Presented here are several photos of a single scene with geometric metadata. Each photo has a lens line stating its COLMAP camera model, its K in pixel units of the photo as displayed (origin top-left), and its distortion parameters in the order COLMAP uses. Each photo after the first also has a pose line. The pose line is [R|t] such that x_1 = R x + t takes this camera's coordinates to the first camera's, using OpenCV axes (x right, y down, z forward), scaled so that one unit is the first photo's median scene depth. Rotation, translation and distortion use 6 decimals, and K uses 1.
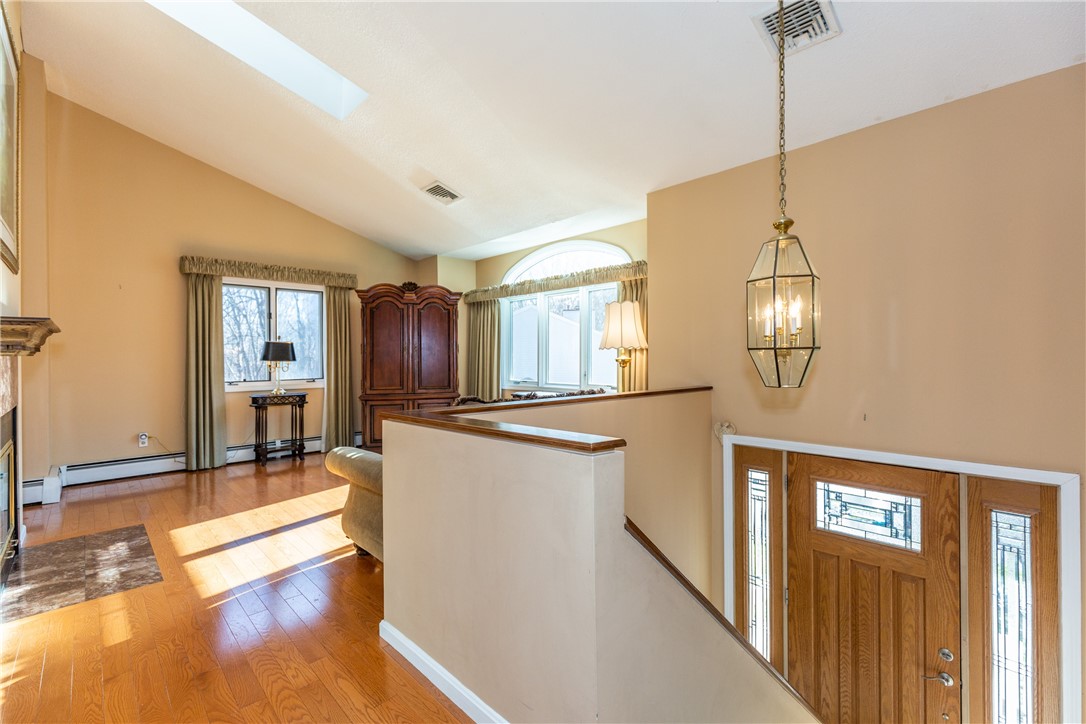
lens RADIAL K [[485.5, 0, 558.0], [0, 485.5, 359.6], [0, 0, 1]] dist [0.008229, -0.003293]
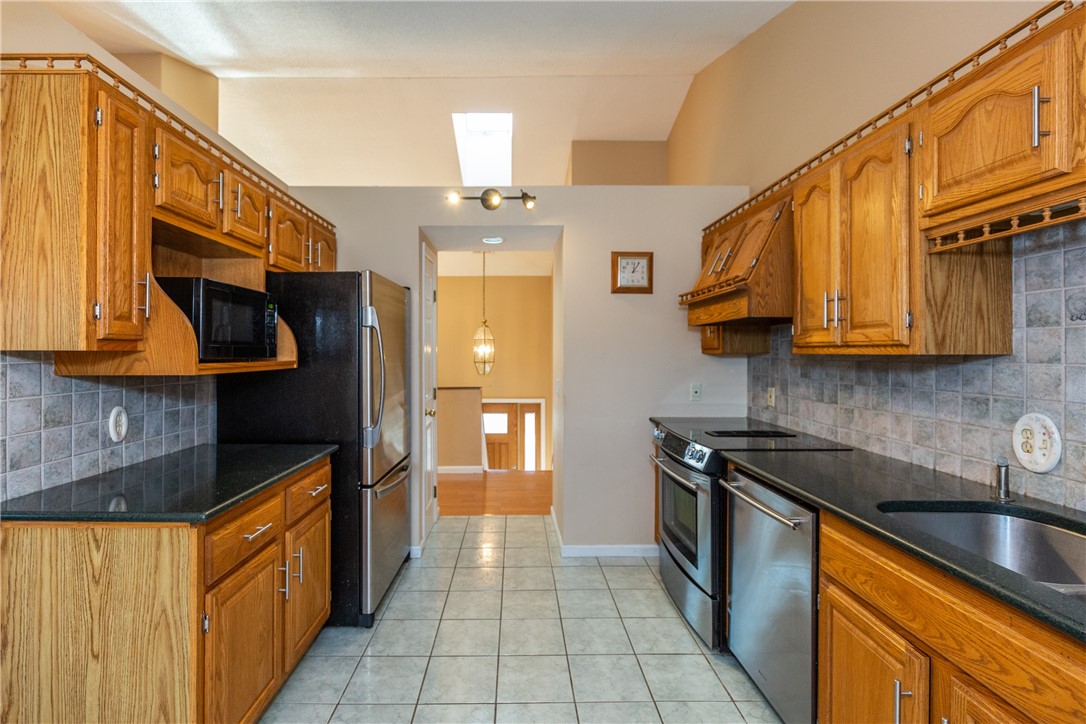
lens RADIAL K [[485.5, 0, 515.5], [0, 485.5, 352.4], [0, 0, 1]] dist [0.008229, -0.003293]
pose [[0.704716, 0.005168, 0.709471, -1.132272], [0.004255, 0.999925, -0.011510, -0.033661], [-0.709477, 0.011130, 0.704641, -0.948077]]
